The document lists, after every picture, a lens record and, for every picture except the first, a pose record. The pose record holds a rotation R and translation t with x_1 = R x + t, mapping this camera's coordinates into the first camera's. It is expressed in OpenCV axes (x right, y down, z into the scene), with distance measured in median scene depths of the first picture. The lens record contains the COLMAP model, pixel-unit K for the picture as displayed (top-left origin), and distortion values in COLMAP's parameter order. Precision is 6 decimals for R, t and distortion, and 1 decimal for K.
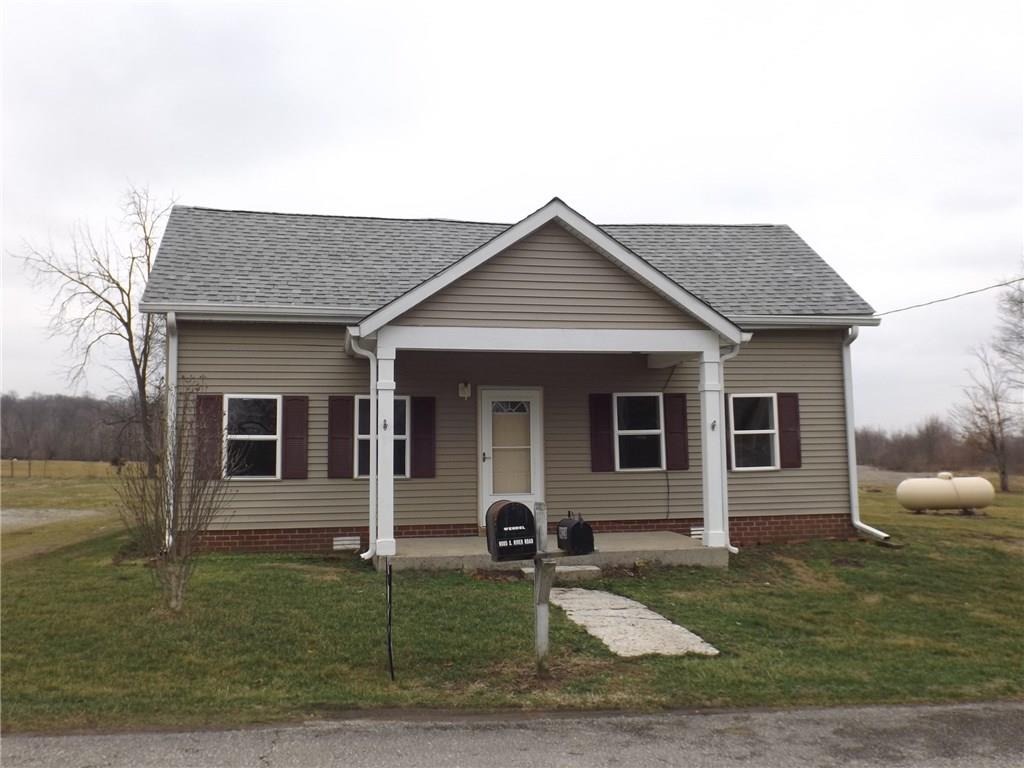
lens RADIAL K [[997.5, 0, 512.0], [0, 997.5, 384.0], [0, 0, 1]] dist [-0.010834, -0.004159]
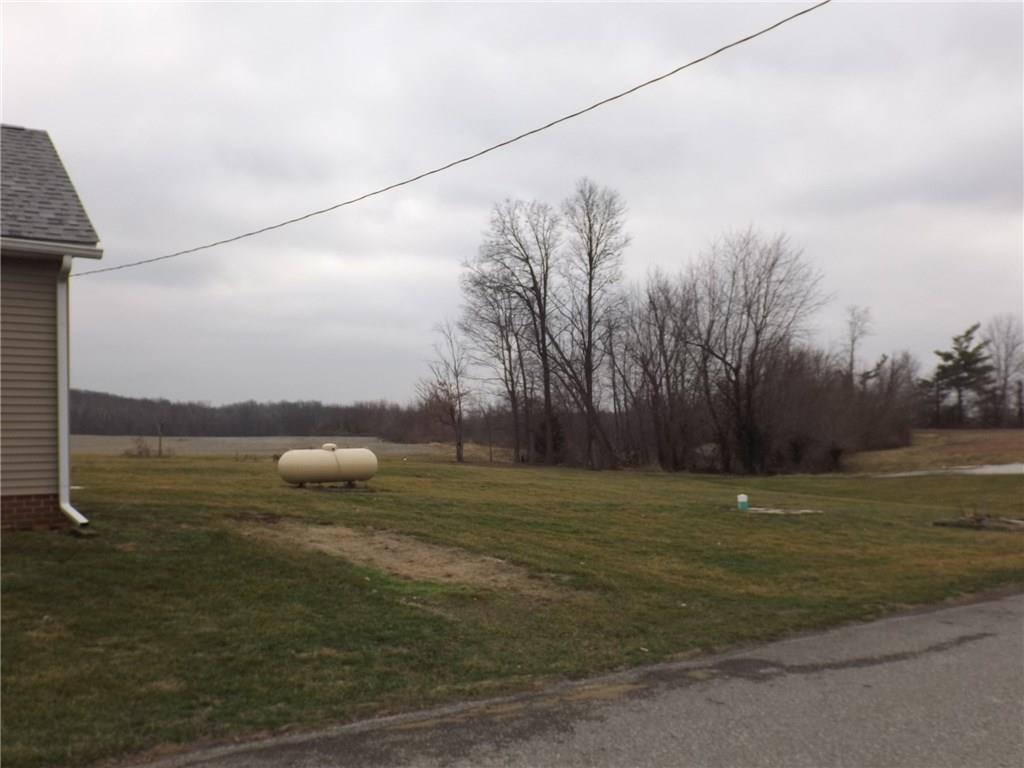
lens RADIAL K [[997.5, 0, 512.0], [0, 997.5, 384.0], [0, 0, 1]] dist [-0.010834, -0.004159]
pose [[0.894524, 0.034047, 0.445721, 0.164875], [-0.047522, 0.998688, 0.019085, 0.005721], [-0.444487, -0.038253, 0.894968, 0.072912]]
